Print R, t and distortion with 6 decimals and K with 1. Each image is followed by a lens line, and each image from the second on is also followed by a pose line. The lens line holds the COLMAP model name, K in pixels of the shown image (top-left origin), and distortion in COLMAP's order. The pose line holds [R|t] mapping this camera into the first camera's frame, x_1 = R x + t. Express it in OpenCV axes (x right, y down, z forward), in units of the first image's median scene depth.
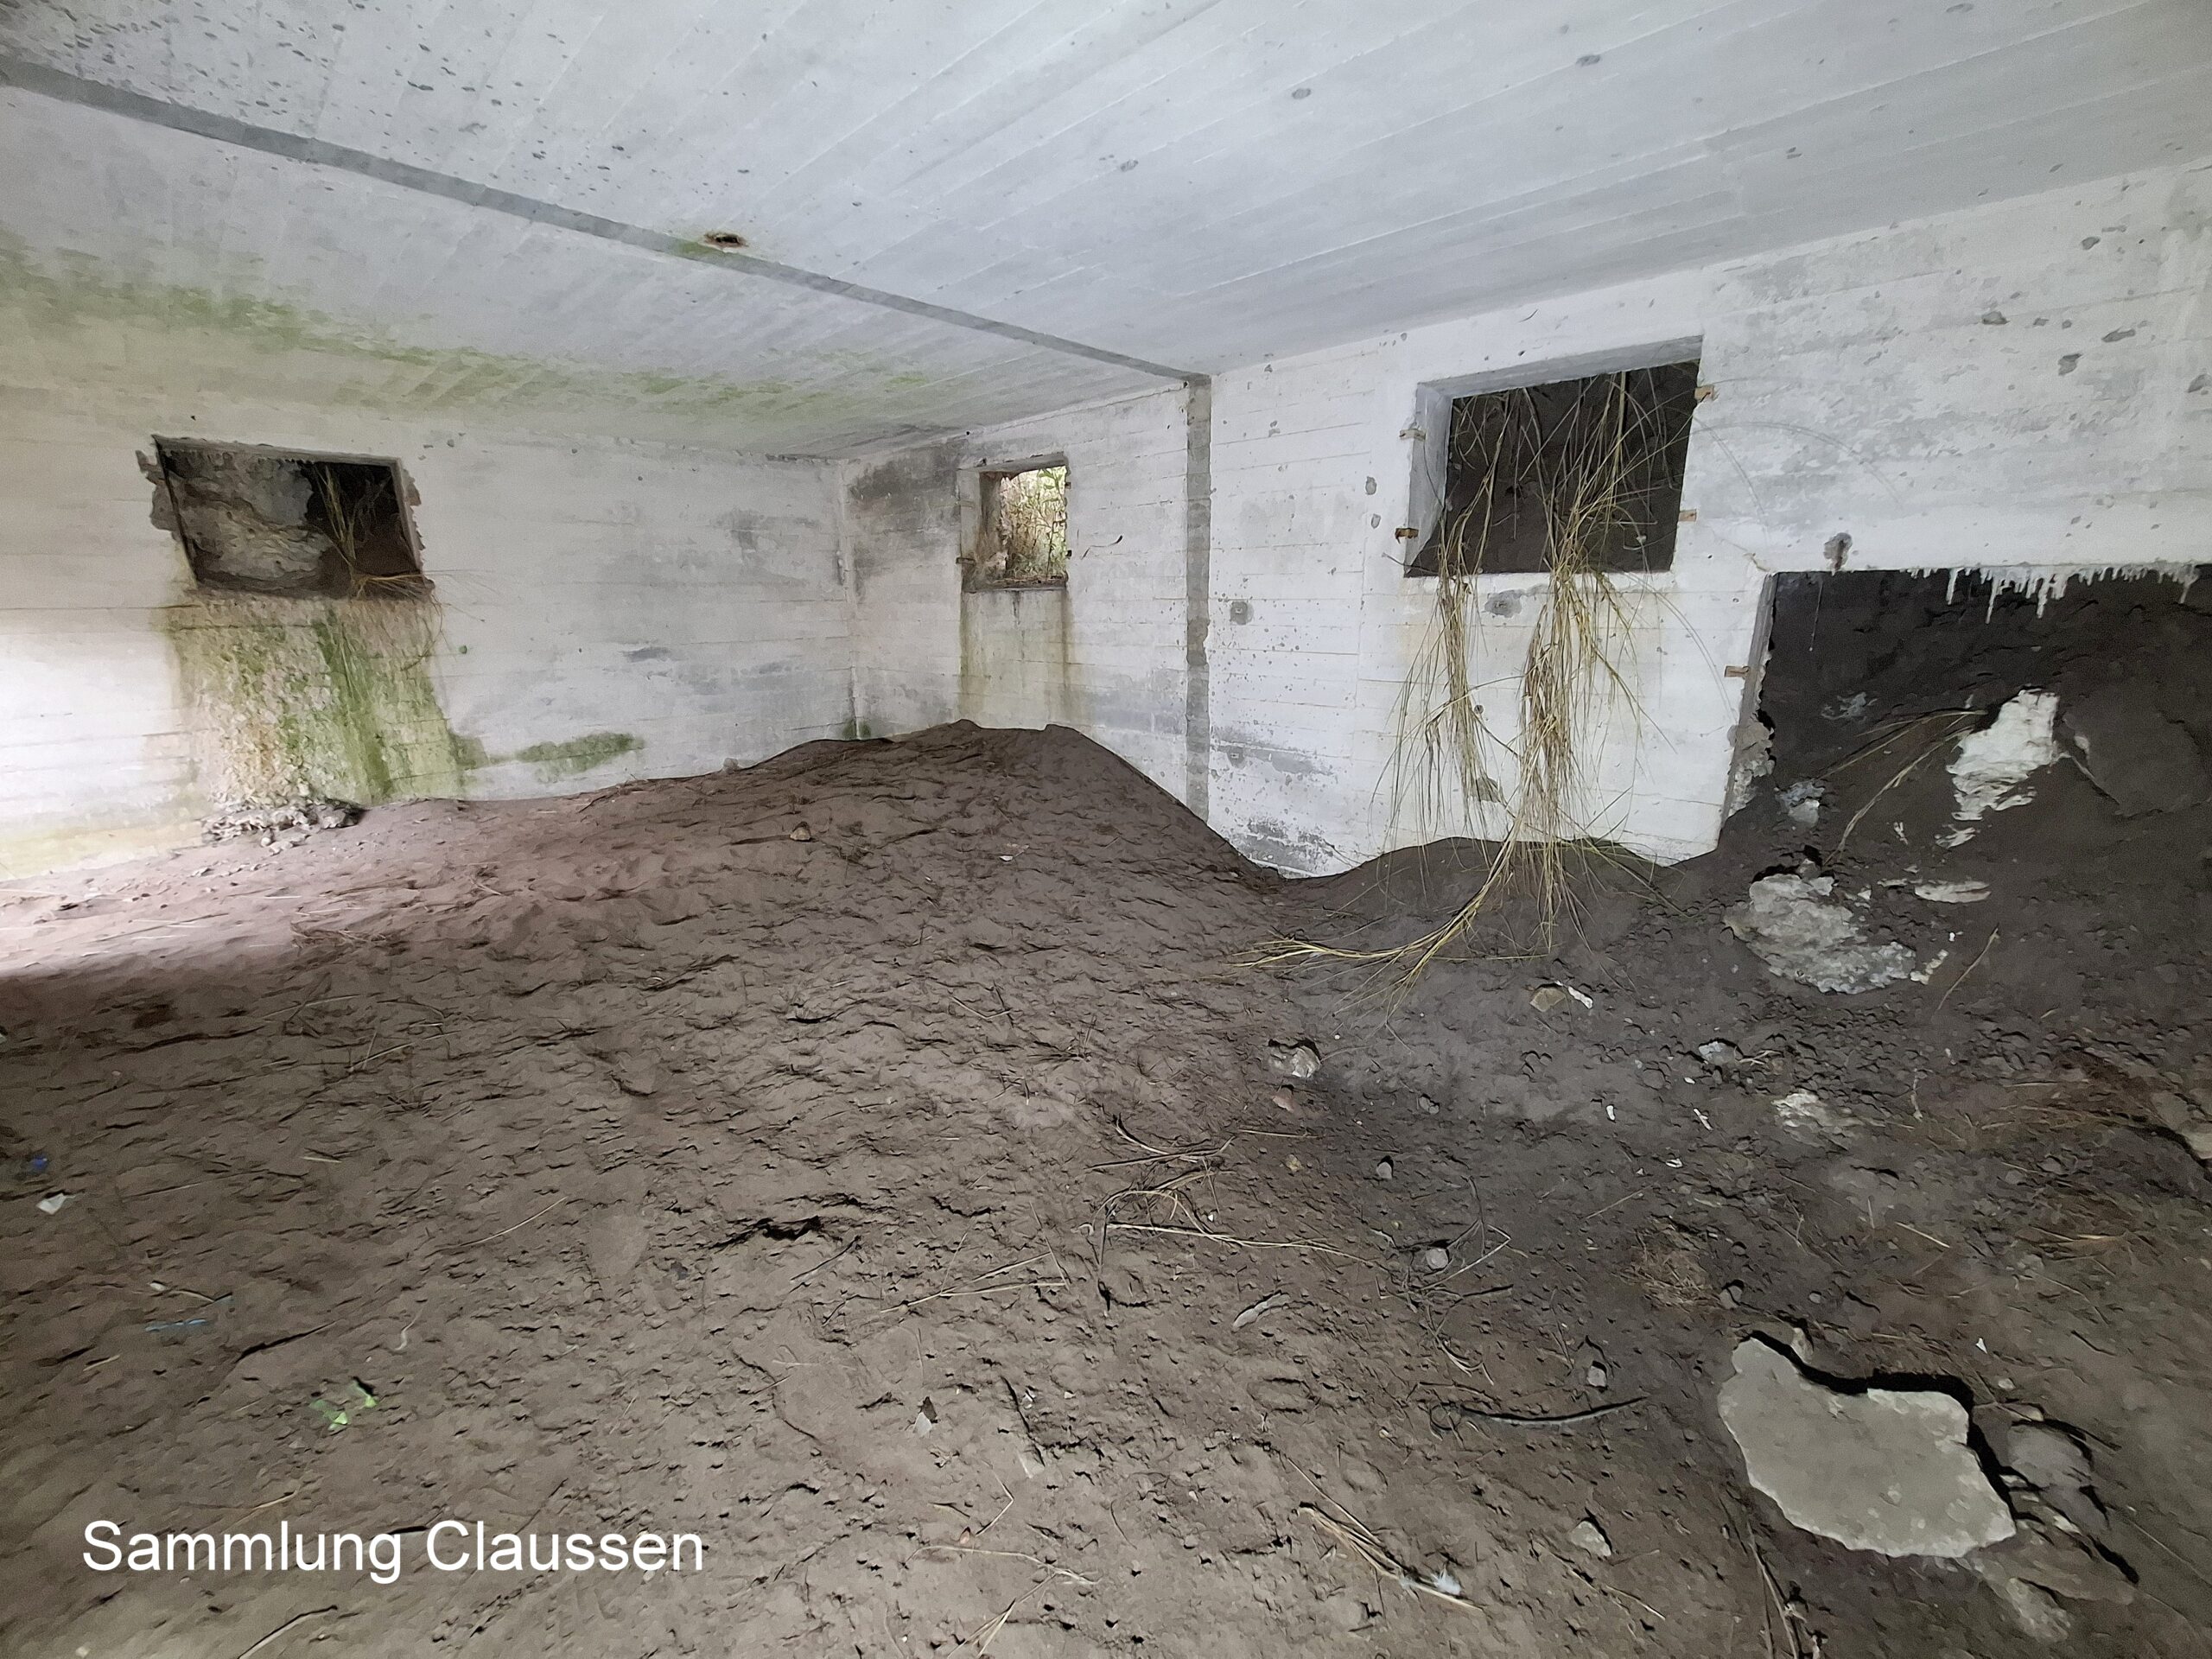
lens RADIAL K [[877.6, 0, 1104.6], [0, 877.6, 820.4], [0, 0, 1]] dist [0.002000, 0.000373]
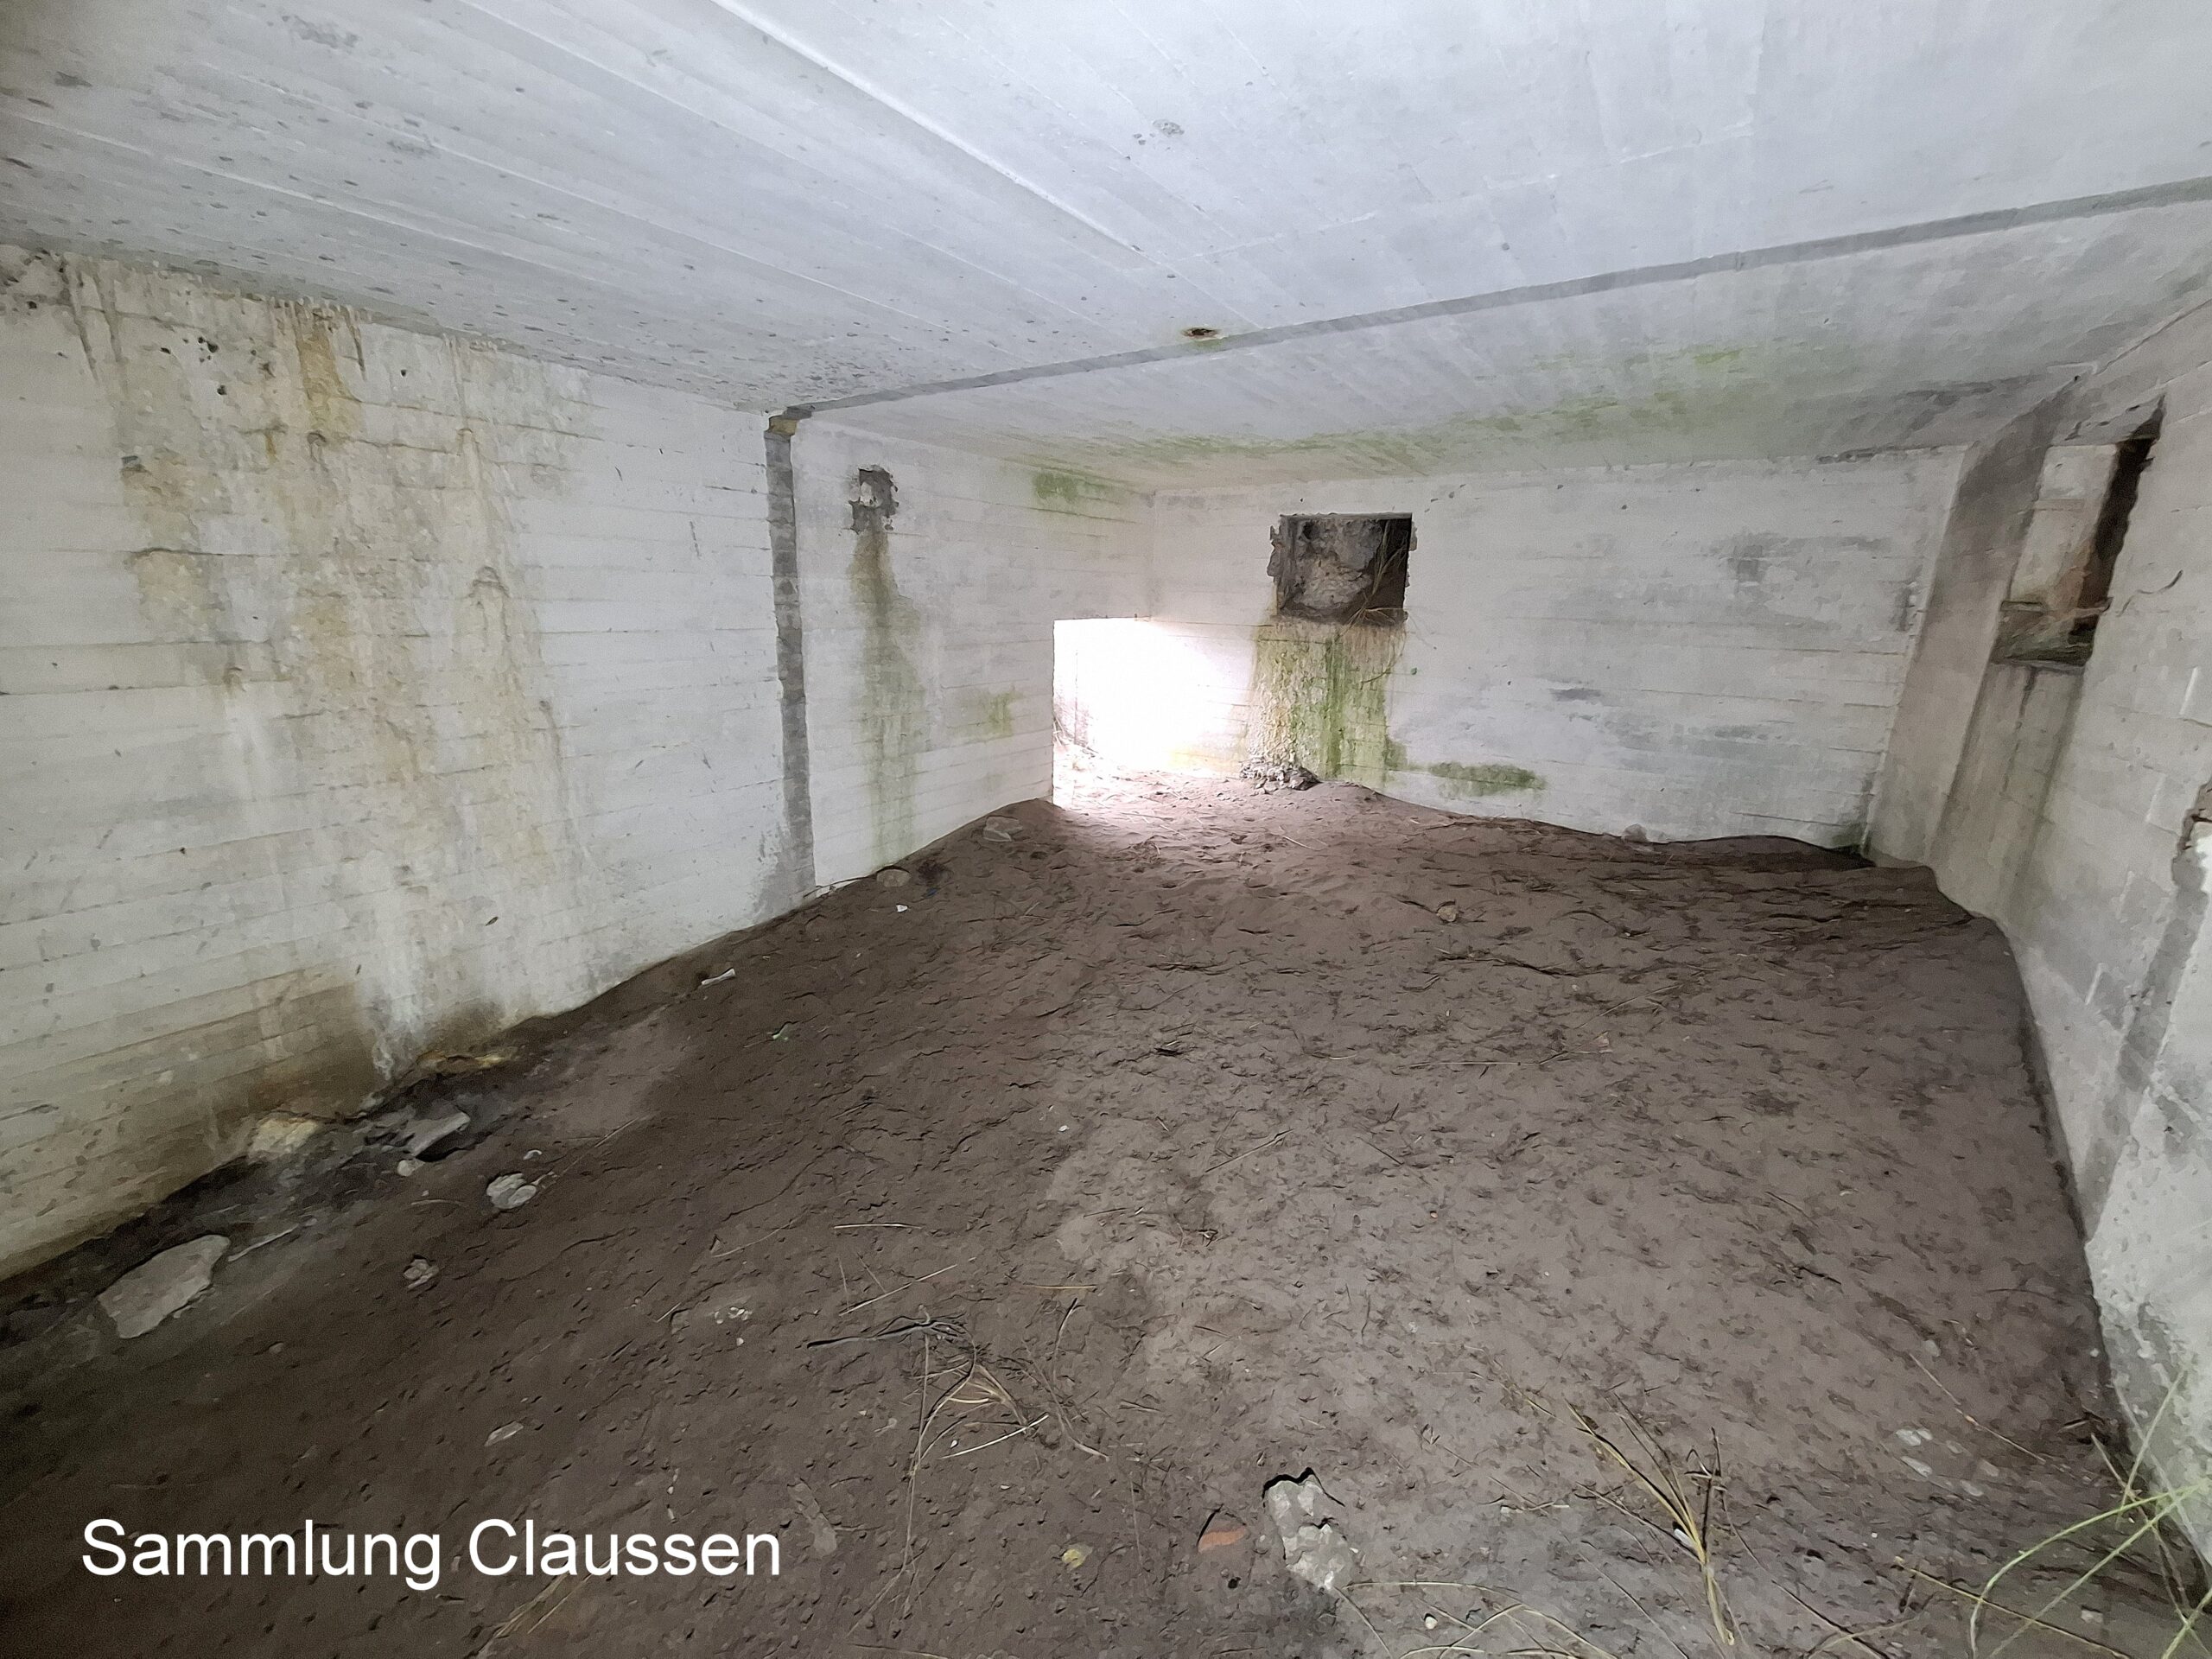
lens RADIAL K [[877.6, 0, 1099.6], [0, 877.6, 819.6], [0, 0, 1]] dist [0.002000, 0.000373]
pose [[0.176259, 0.262887, -0.948590, 0.364162], [-0.266130, 0.940516, 0.211200, -0.146853], [0.947685, 0.215222, 0.235736, 0.377581]]
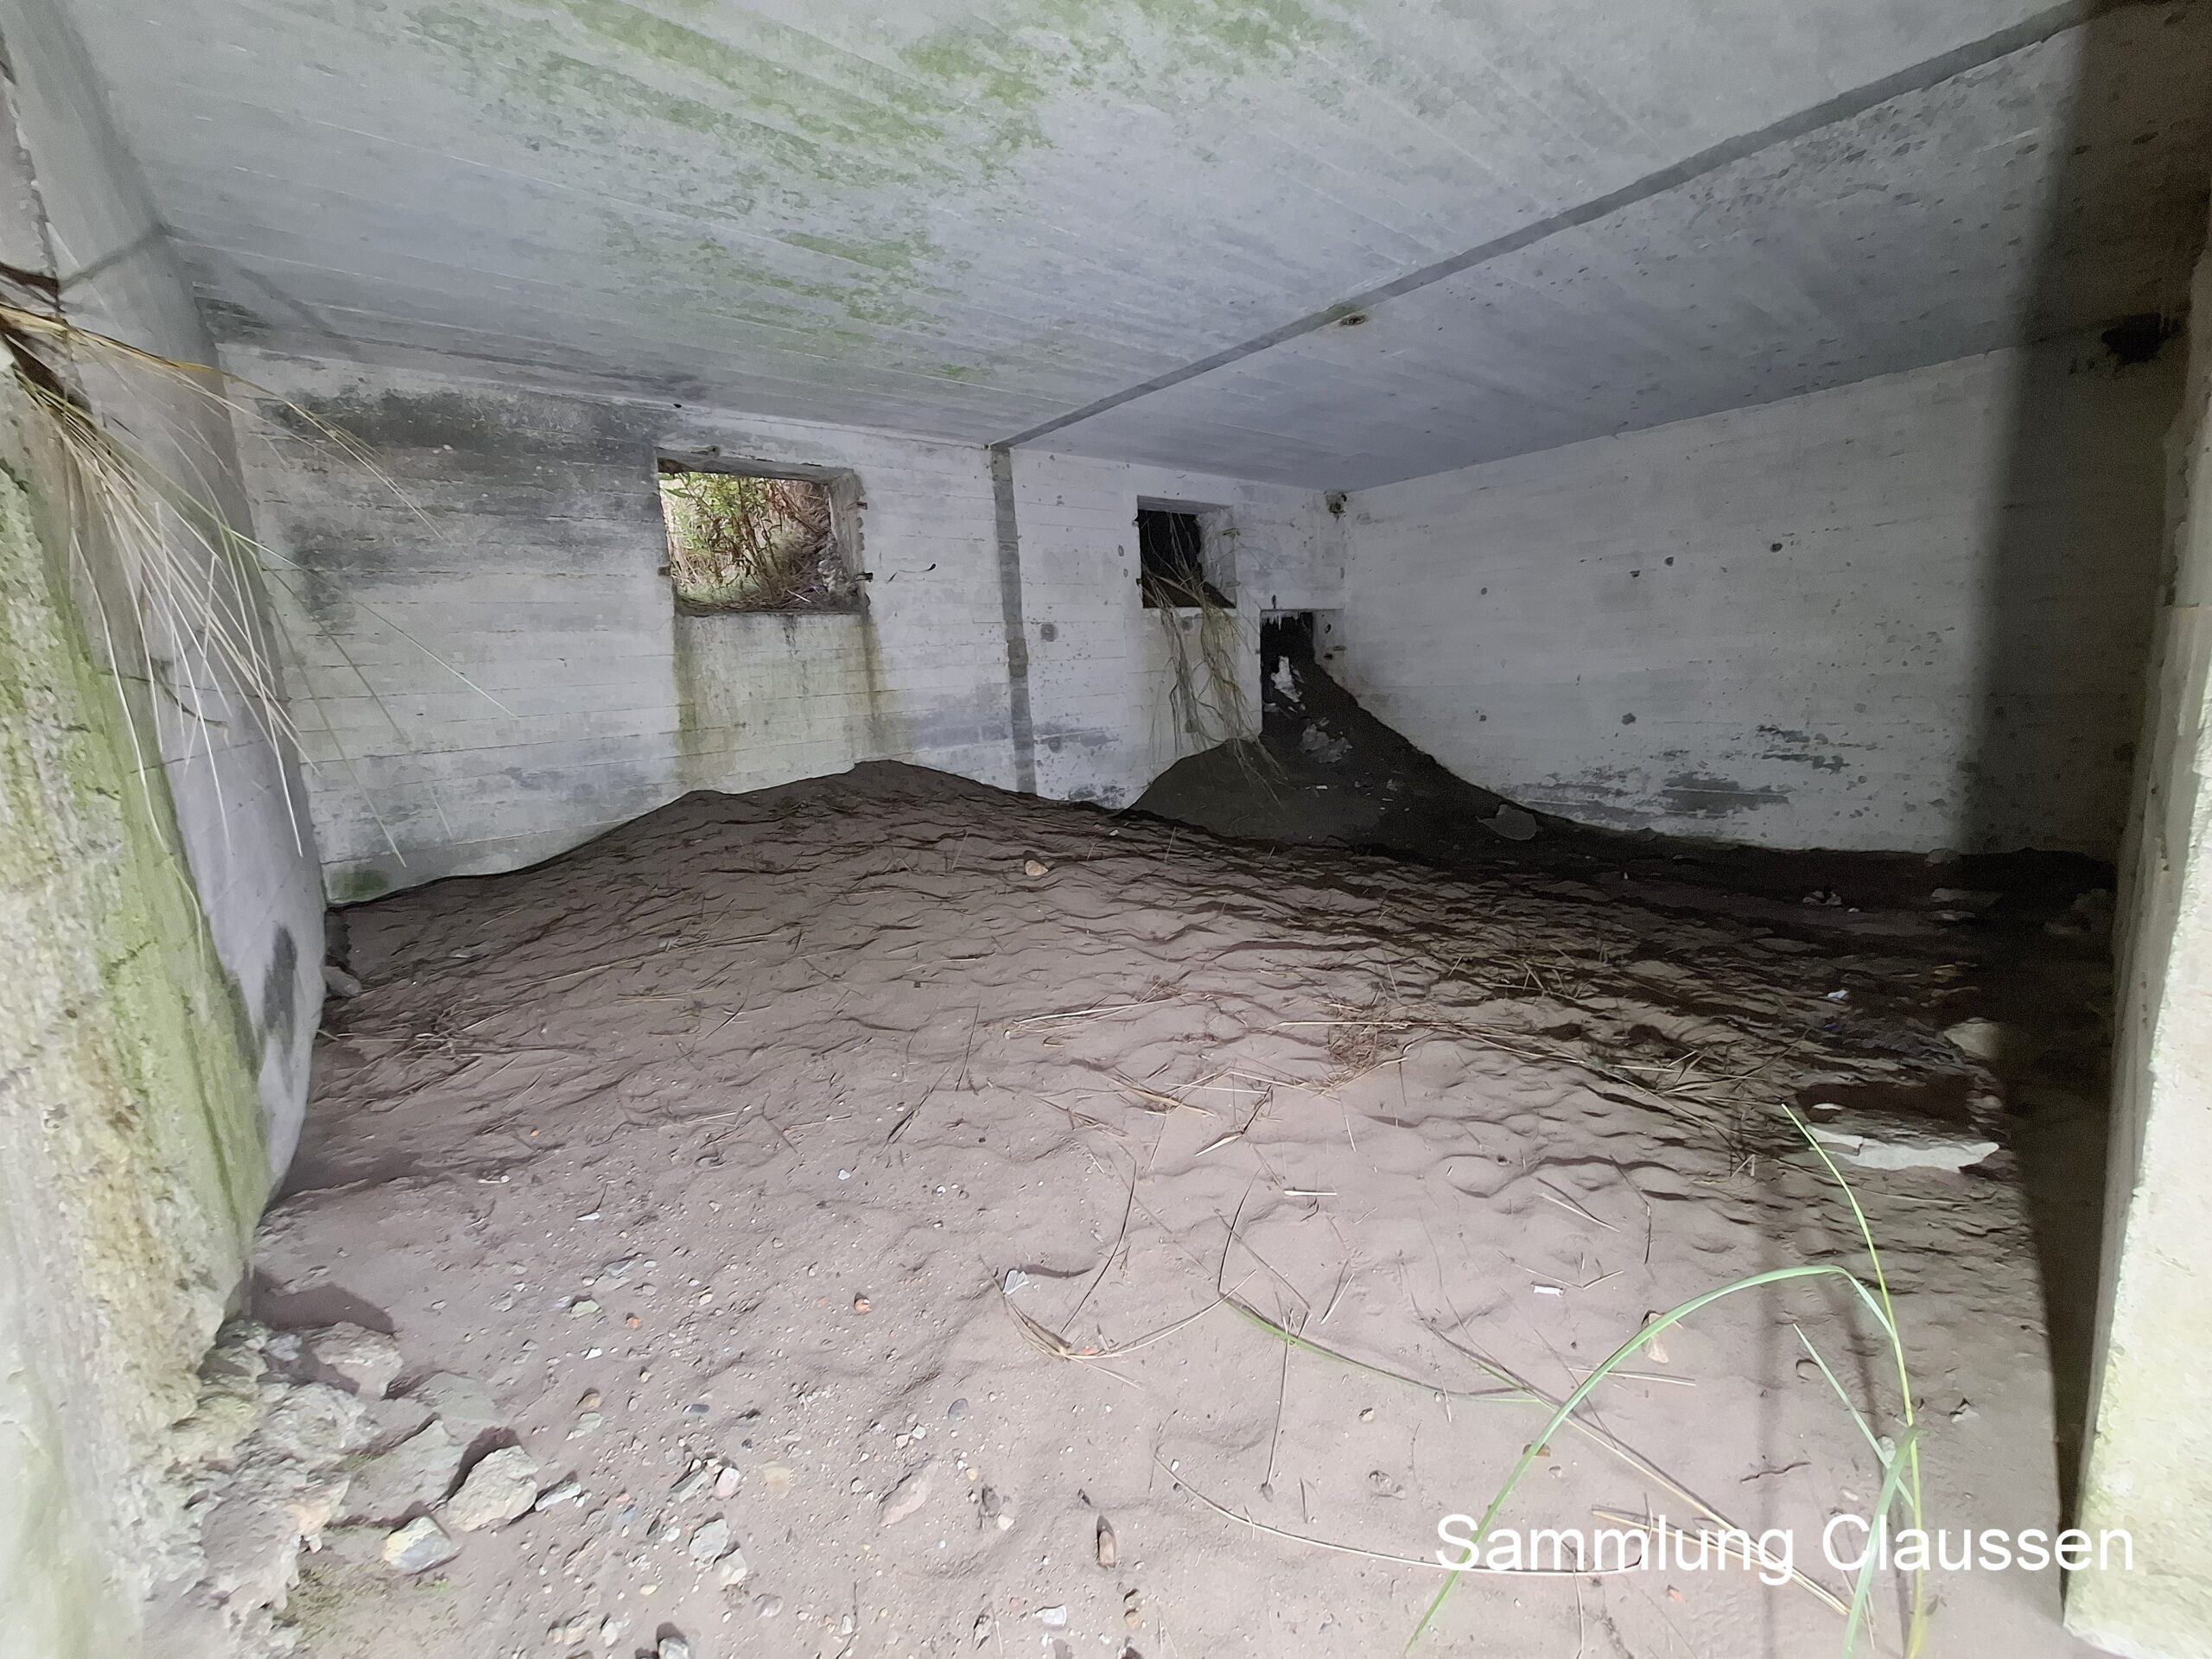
lens RADIAL K [[877.6, 0, 1105.6], [0, 877.6, 839.0], [0, 0, 1]] dist [0.002000, 0.000373]
pose [[0.092887, -0.177649, 0.979700, -1.012932], [0.308053, 0.940804, 0.141389, -0.091994], [-0.946824, 0.288666, 0.142113, 0.711401]]
